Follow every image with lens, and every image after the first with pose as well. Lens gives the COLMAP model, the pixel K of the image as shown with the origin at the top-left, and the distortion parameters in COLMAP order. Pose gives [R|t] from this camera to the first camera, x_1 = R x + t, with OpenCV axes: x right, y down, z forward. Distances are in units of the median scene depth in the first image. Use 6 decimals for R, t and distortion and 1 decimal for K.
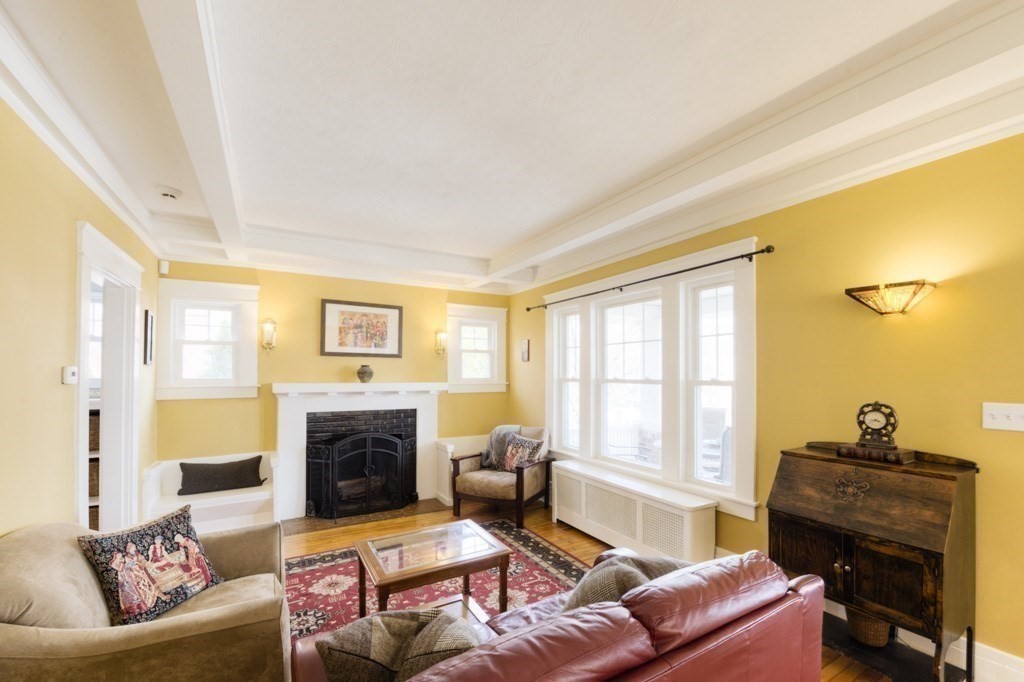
lens RADIAL K [[413.2, 0, 519.7], [0, 413.2, 365.7], [0, 0, 1]] dist [-0.017540, -0.000503]
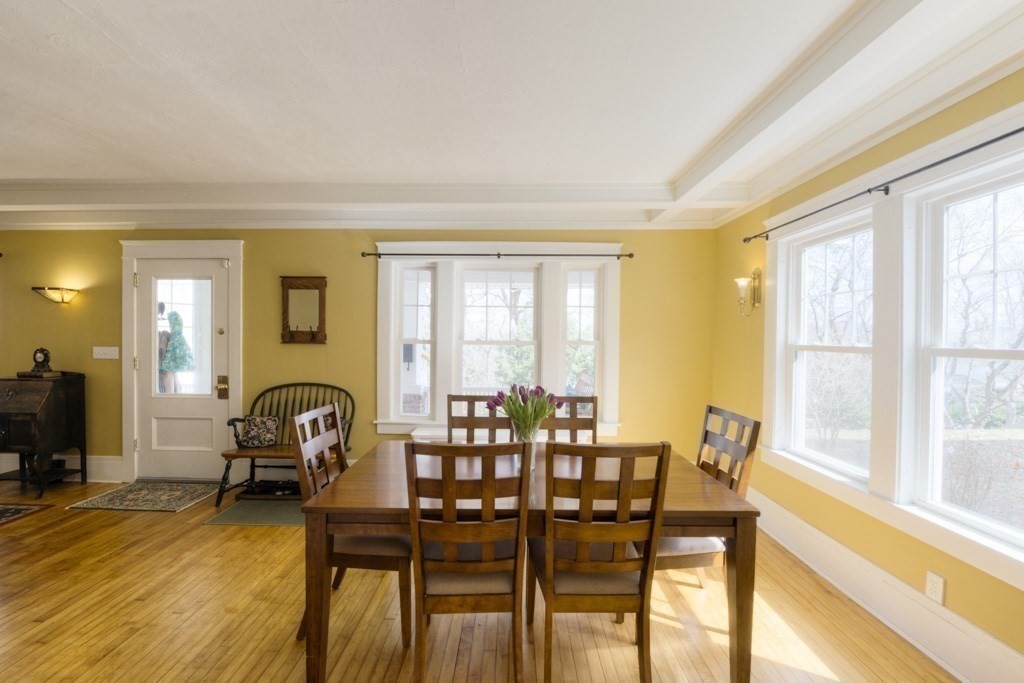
lens RADIAL K [[413.2, 0, 516.6], [0, 413.2, 342.1], [0, 0, 1]] dist [-0.017540, -0.000503]
pose [[0.511416, -0.005896, 0.859313, 0.389547], [-0.025213, 0.999443, 0.021863, -0.036365], [-0.858963, -0.032847, 0.510982, -1.922890]]
